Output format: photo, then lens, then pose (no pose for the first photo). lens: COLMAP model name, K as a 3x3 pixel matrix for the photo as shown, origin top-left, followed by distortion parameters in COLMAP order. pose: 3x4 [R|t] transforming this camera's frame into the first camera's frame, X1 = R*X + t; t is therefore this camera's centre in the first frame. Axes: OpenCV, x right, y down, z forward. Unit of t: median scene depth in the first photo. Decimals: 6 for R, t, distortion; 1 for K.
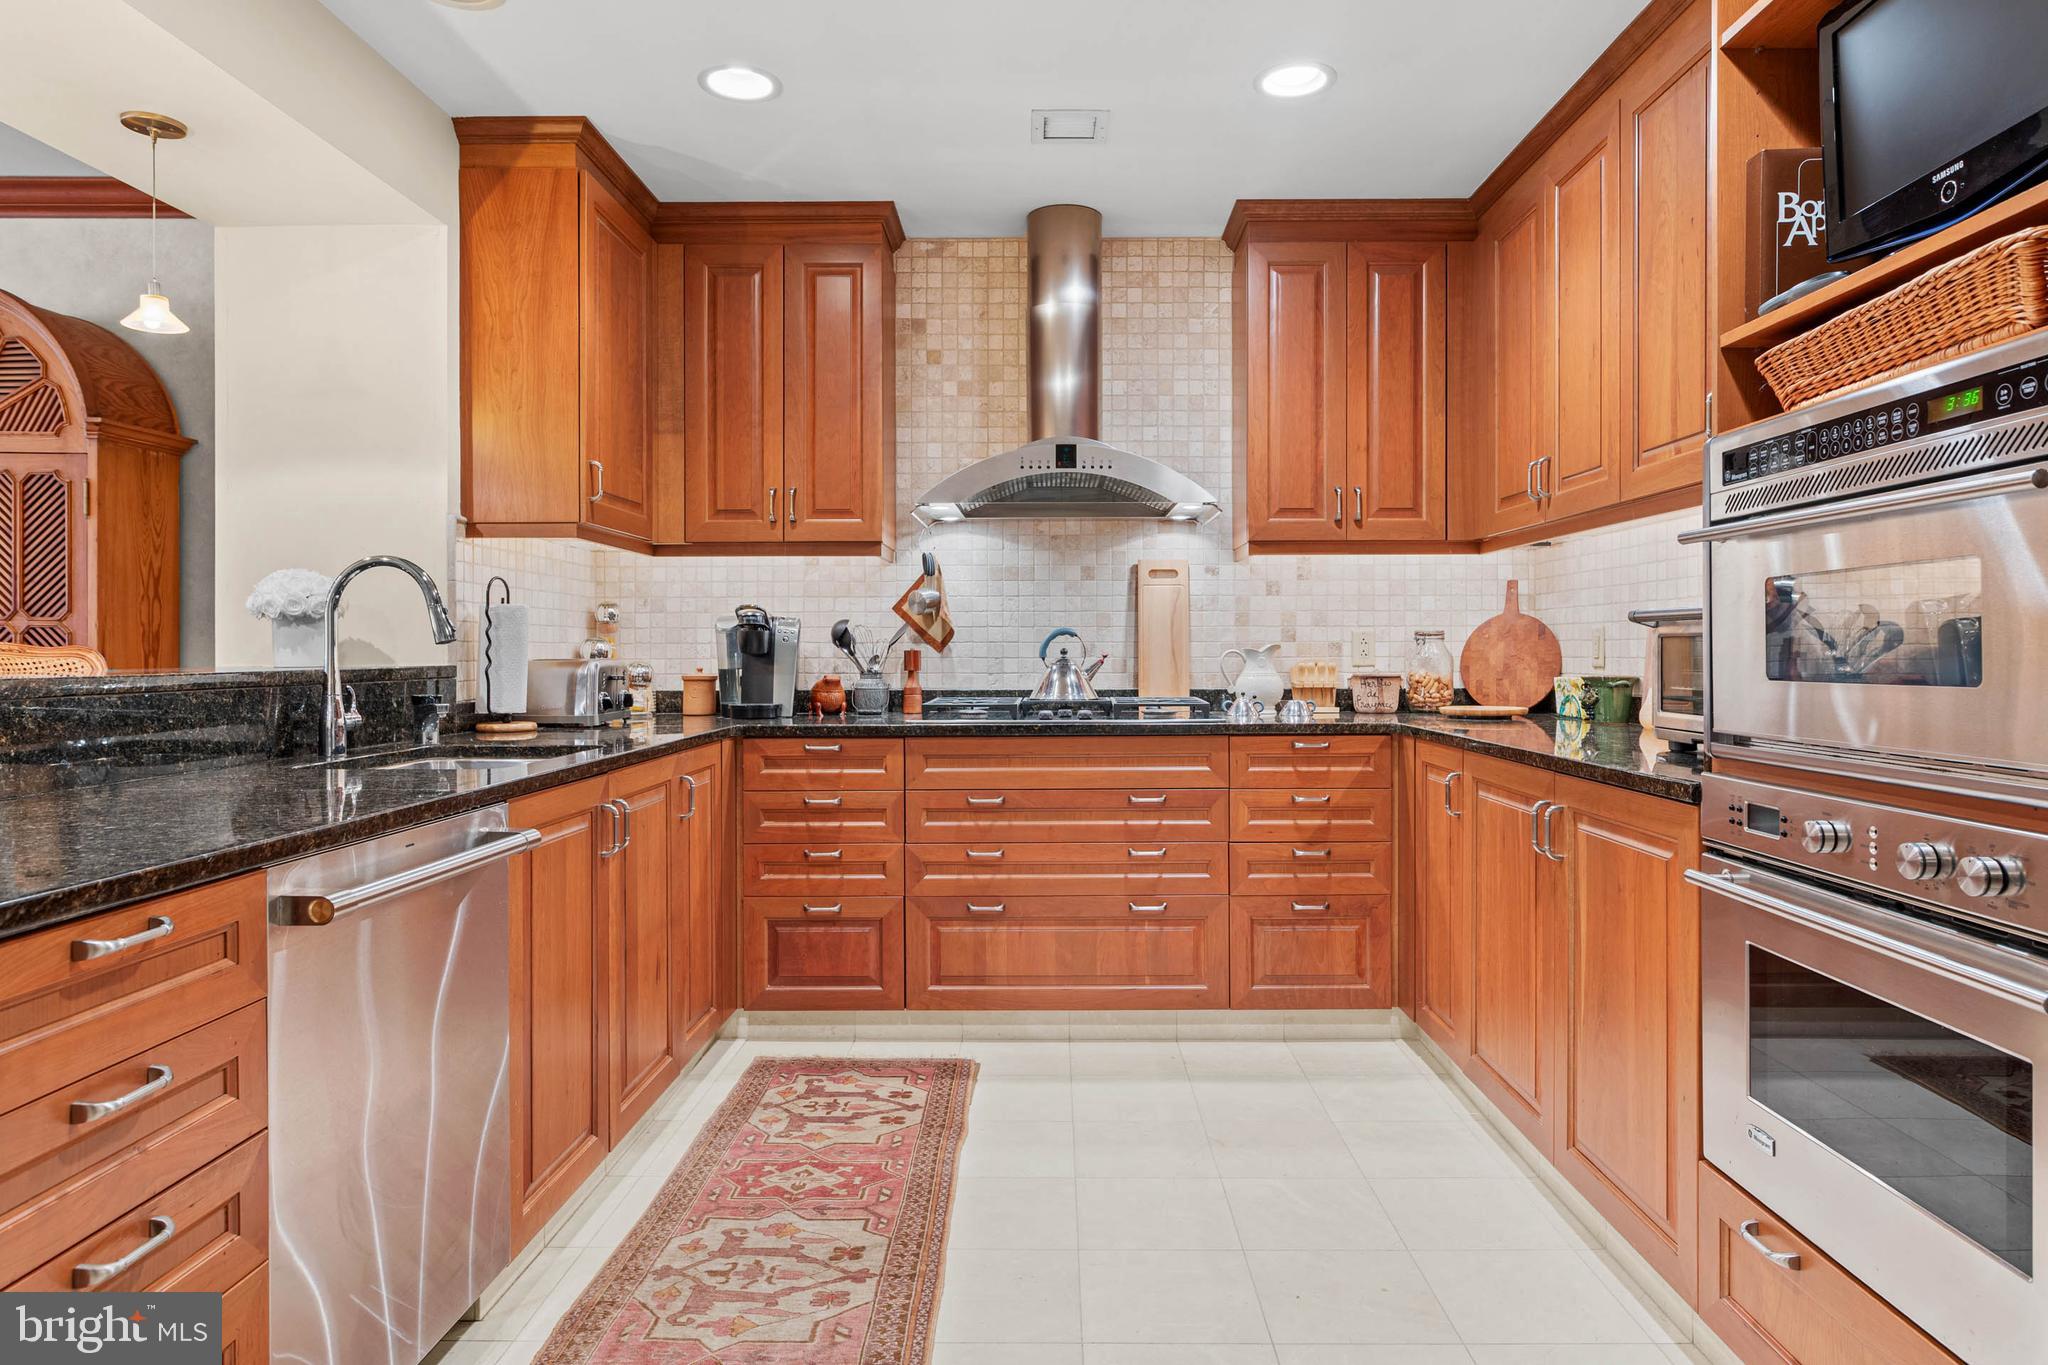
lens RADIAL K [[1176.9, 0, 1068.0], [0, 1176.9, 654.3], [0, 0, 1]] dist [-0.000136, -0.001159]
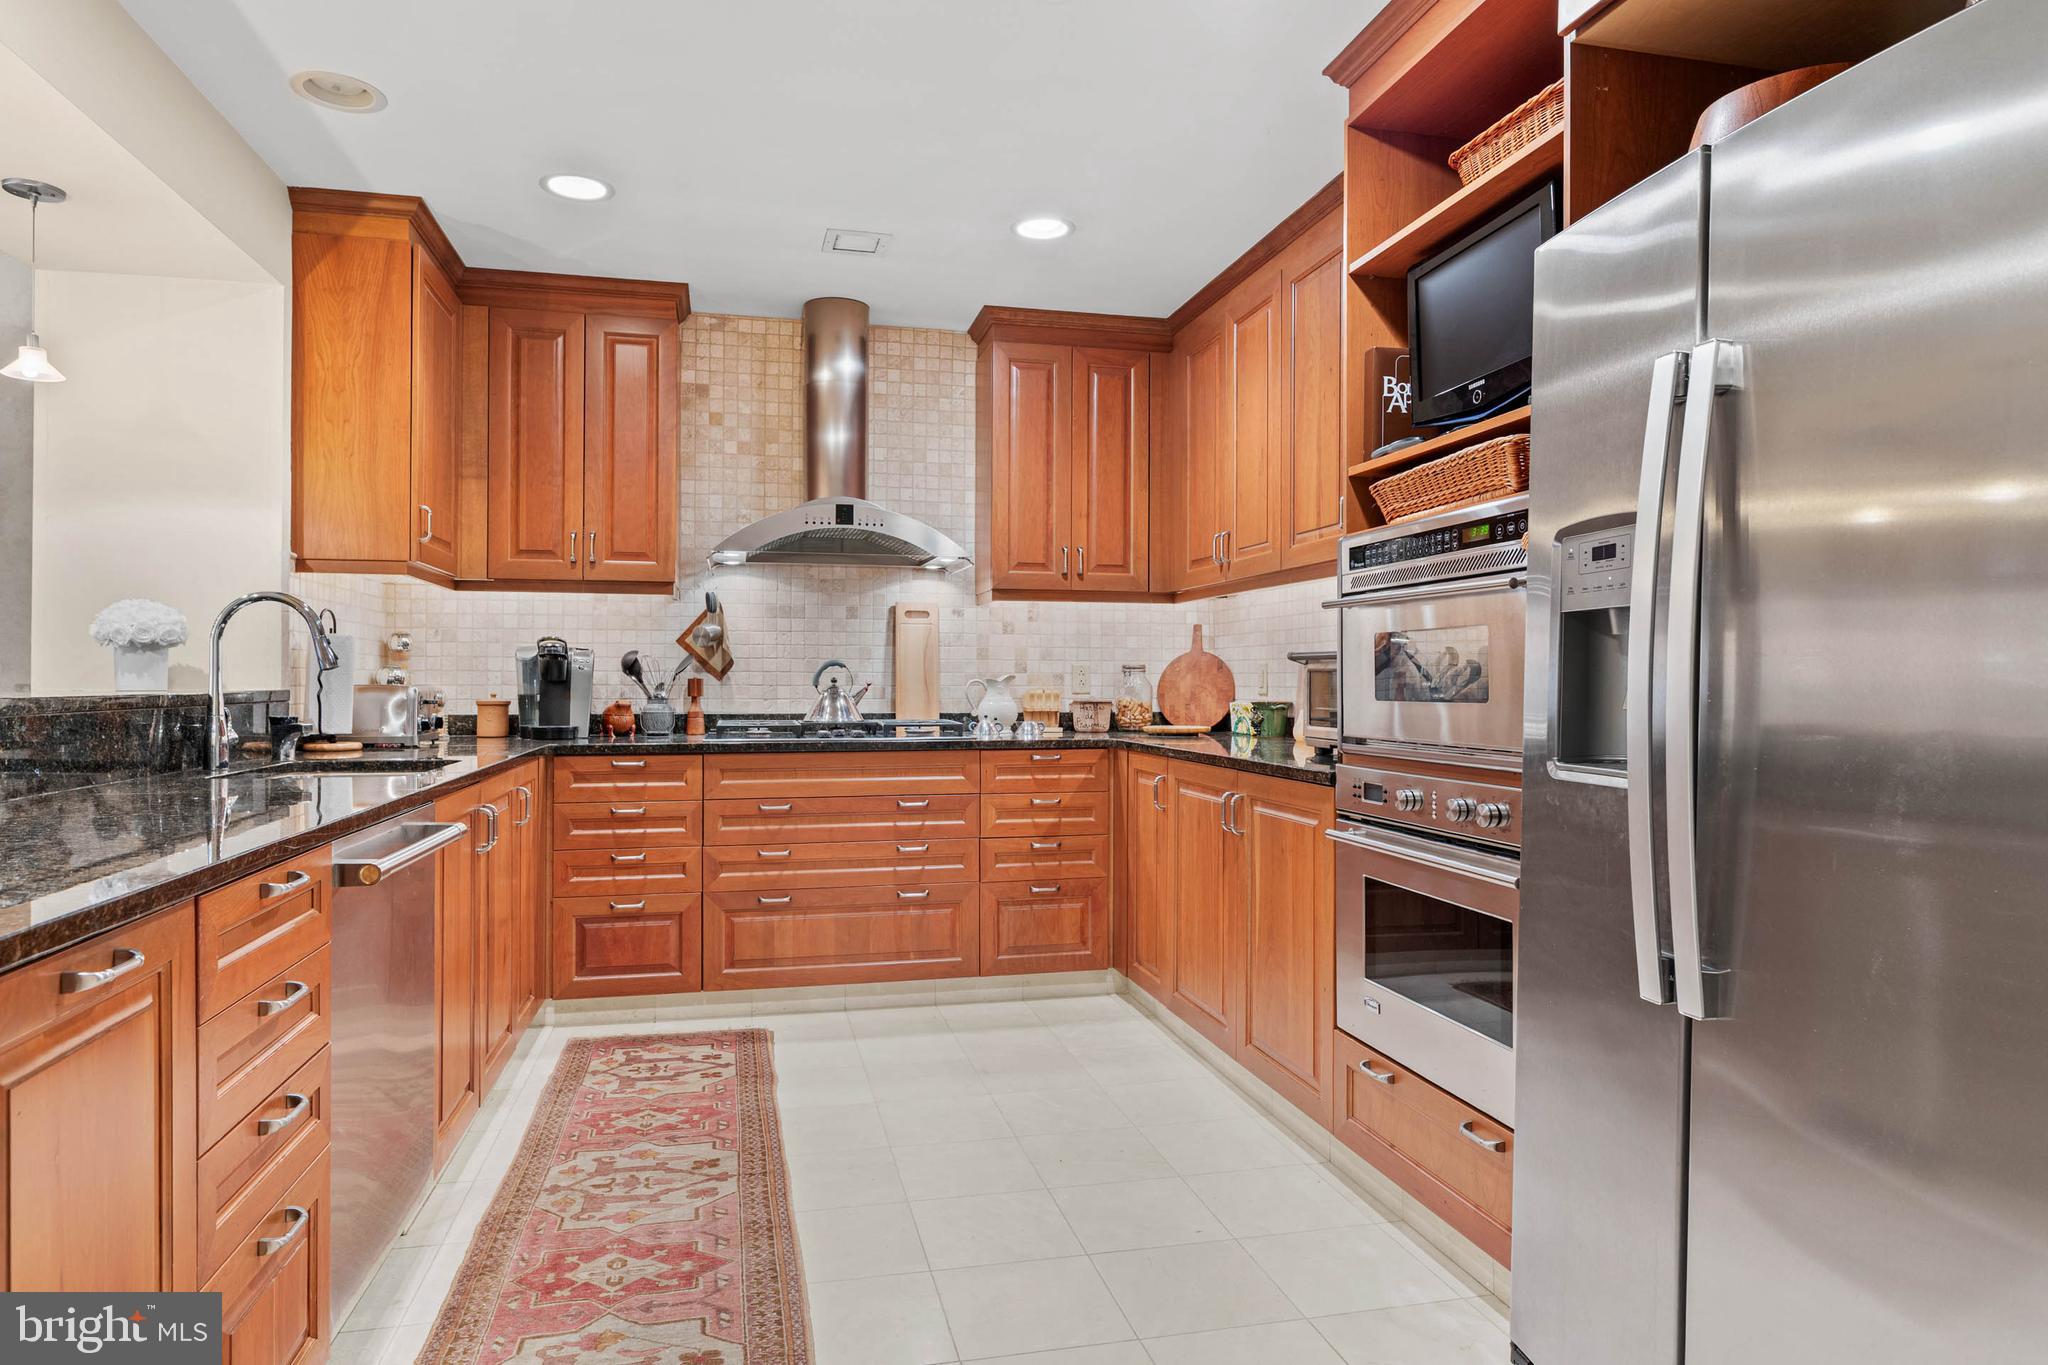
lens RADIAL K [[1176.9, 0, 1009.2], [0, 1176.9, 675.5], [0, 0, 1]] dist [-0.000136, -0.001159]
pose [[0.975454, 0.005820, 0.220127, -0.108397], [-0.004138, 0.999959, -0.008105, 0.002083], [-0.220165, 0.006995, 0.975437, -0.202843]]
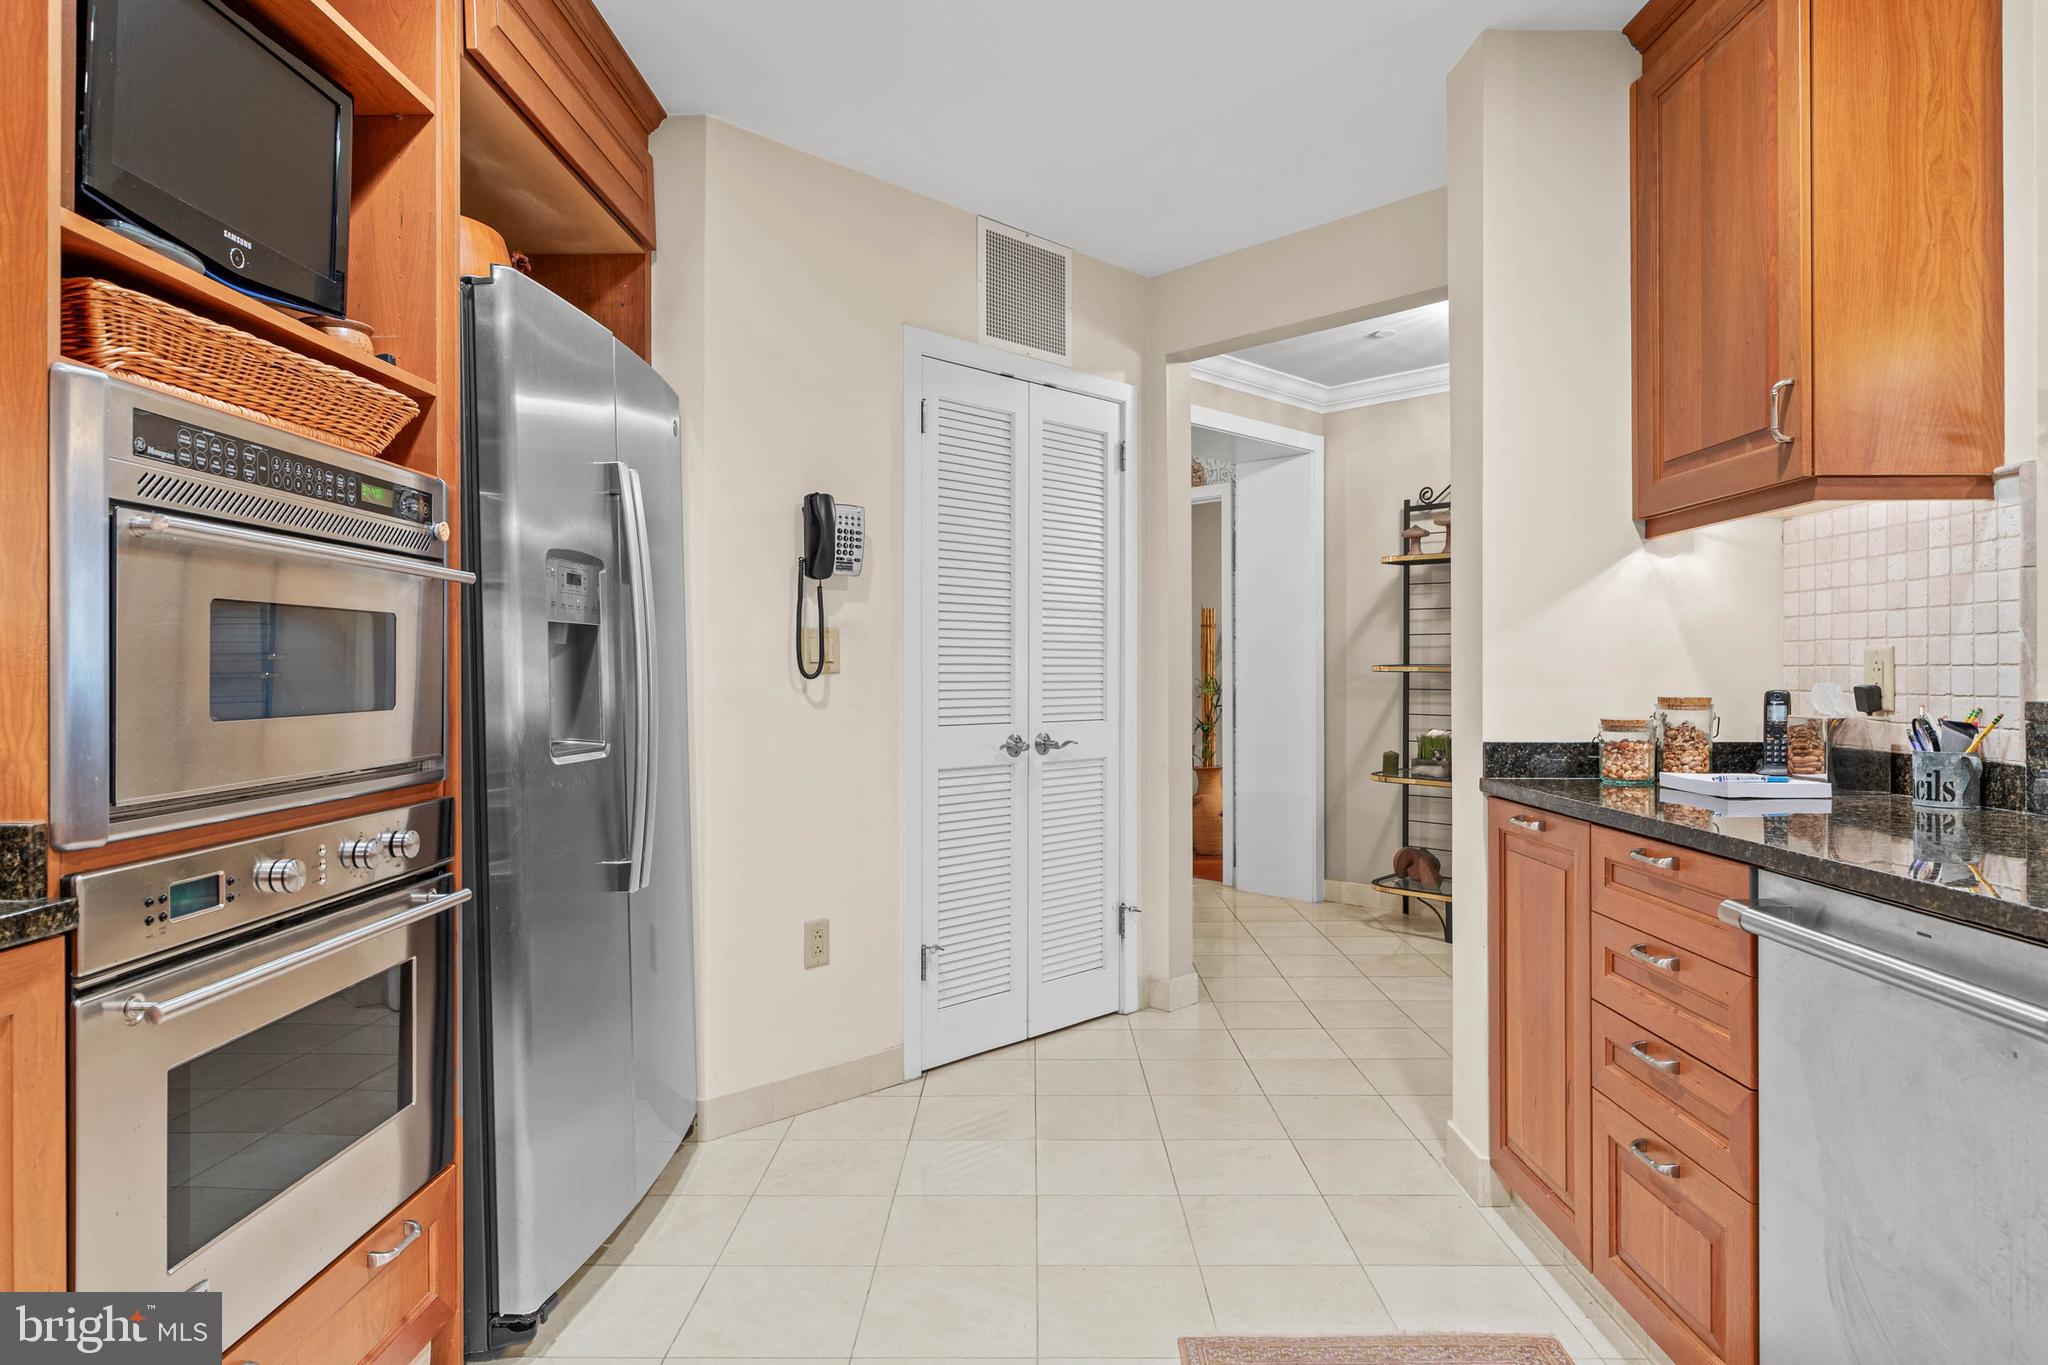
lens RADIAL K [[1176.9, 0, 1017.0], [0, 1176.9, 681.8], [0, 0, 1]] dist [-0.000136, -0.001159]
pose [[-0.999624, 0.004207, 0.027081, 0.003597], [0.004507, 0.999929, 0.011015, -0.006732], [-0.027033, 0.011133, -0.999573, 0.972542]]
